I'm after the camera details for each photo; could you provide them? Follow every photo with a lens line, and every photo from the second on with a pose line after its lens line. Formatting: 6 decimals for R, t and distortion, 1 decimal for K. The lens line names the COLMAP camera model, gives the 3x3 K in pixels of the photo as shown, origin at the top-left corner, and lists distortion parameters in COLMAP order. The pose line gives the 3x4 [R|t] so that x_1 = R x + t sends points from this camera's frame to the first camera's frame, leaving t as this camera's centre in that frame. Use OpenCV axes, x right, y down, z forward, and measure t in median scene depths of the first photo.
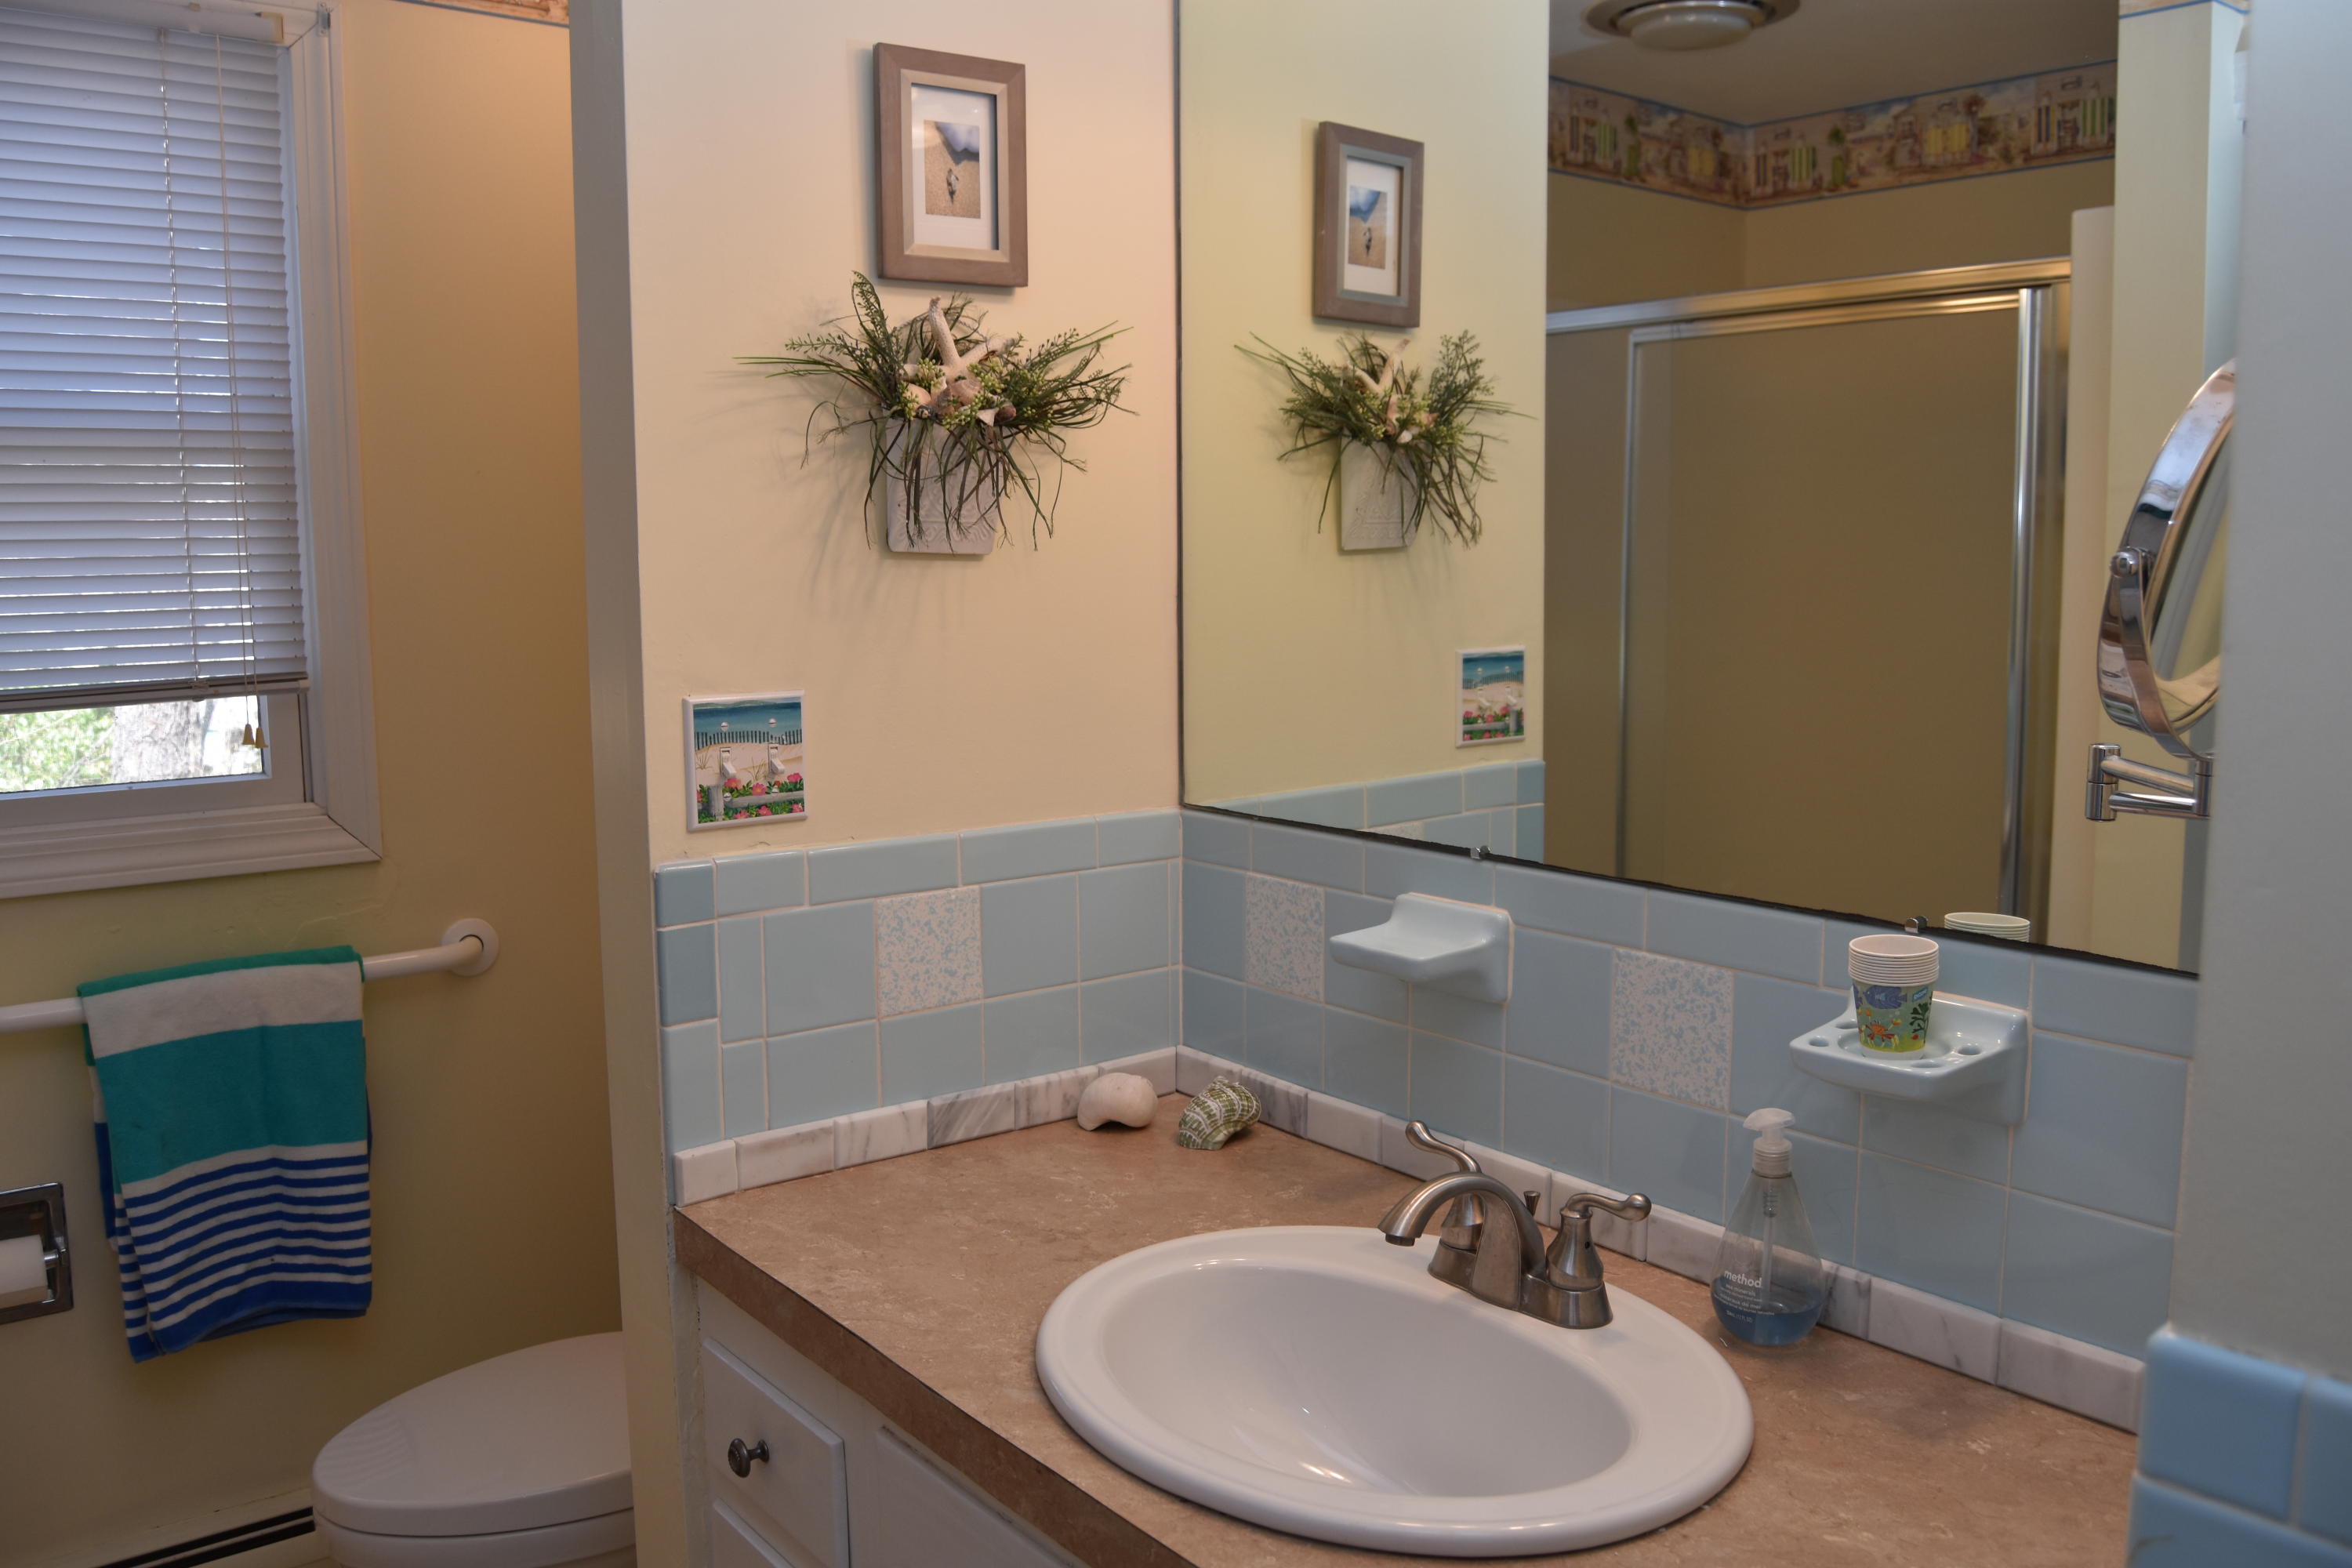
lens RADIAL K [[1839.4, 0, 1179.2], [0, 1839.4, 767.3], [0, 0, 1]] dist [-0.094308, 0.036957]
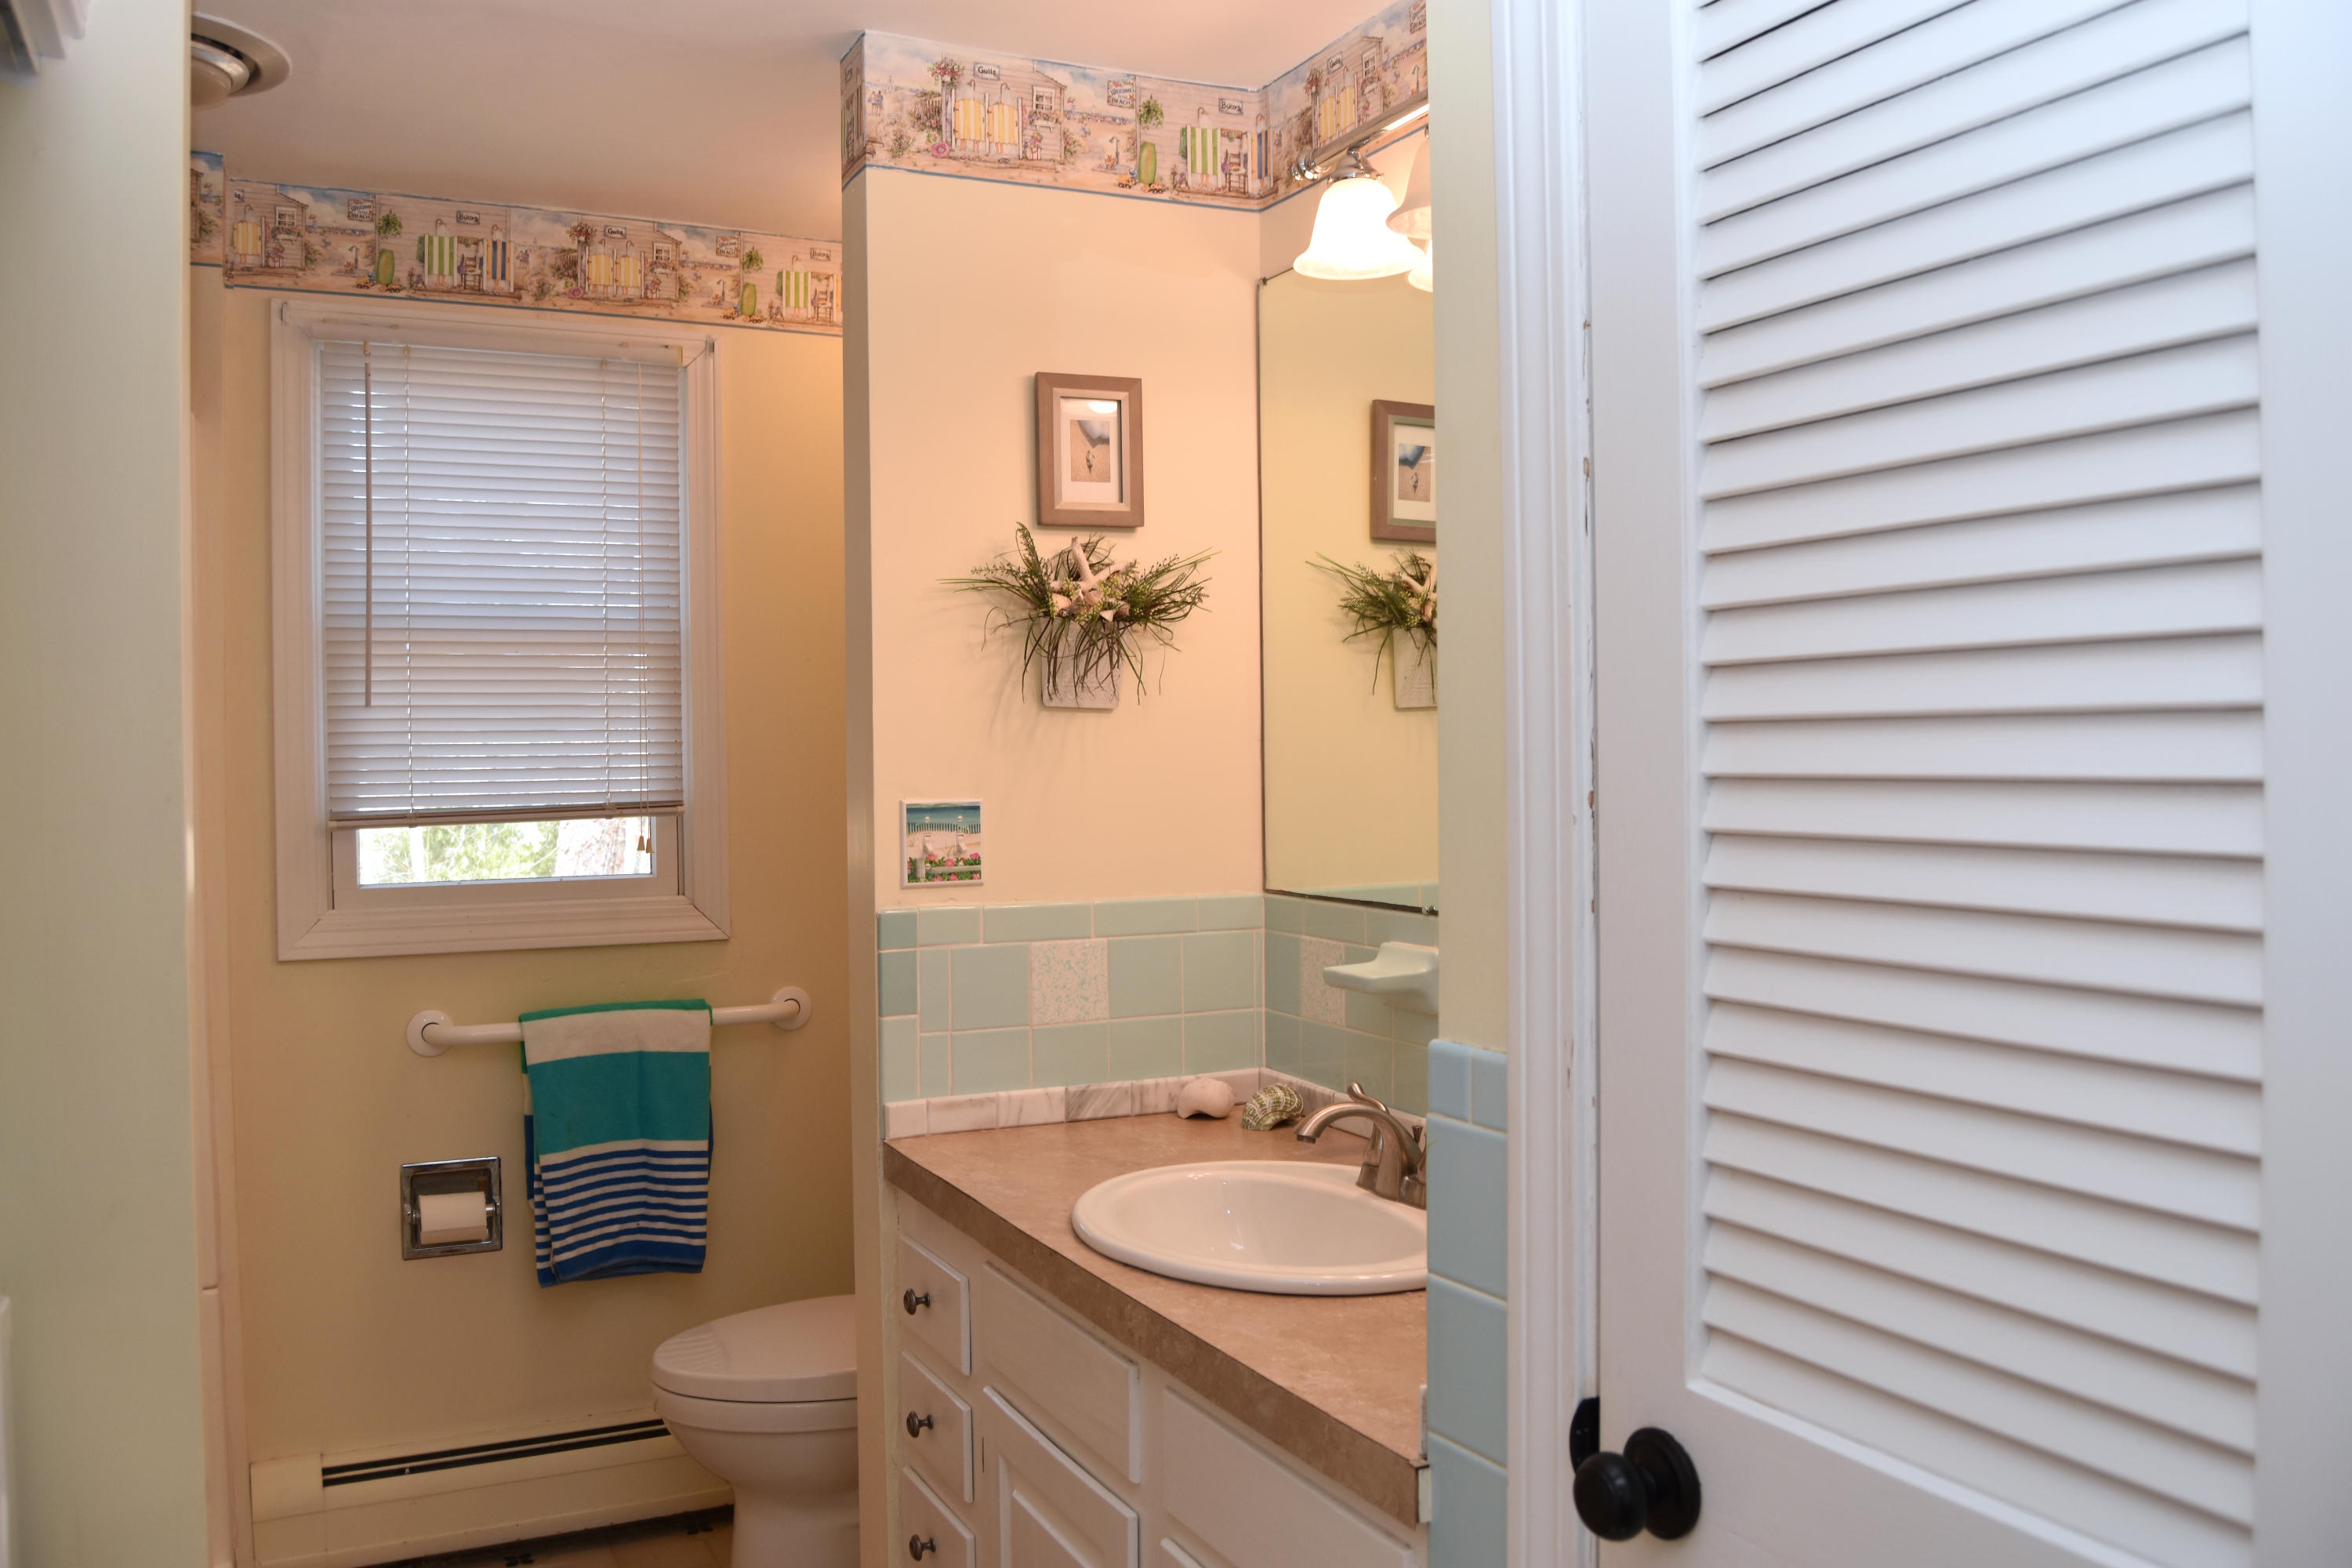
lens RADIAL K [[1839.4, 0, 1179.2], [0, 1839.4, 767.3], [0, 0, 1]] dist [-0.094308, 0.036957]
pose [[0.978403, -0.002108, -0.206694, 0.246163], [-0.019870, 0.994358, -0.104196, 0.081019], [0.205748, 0.106053, 0.972842, -0.402584]]
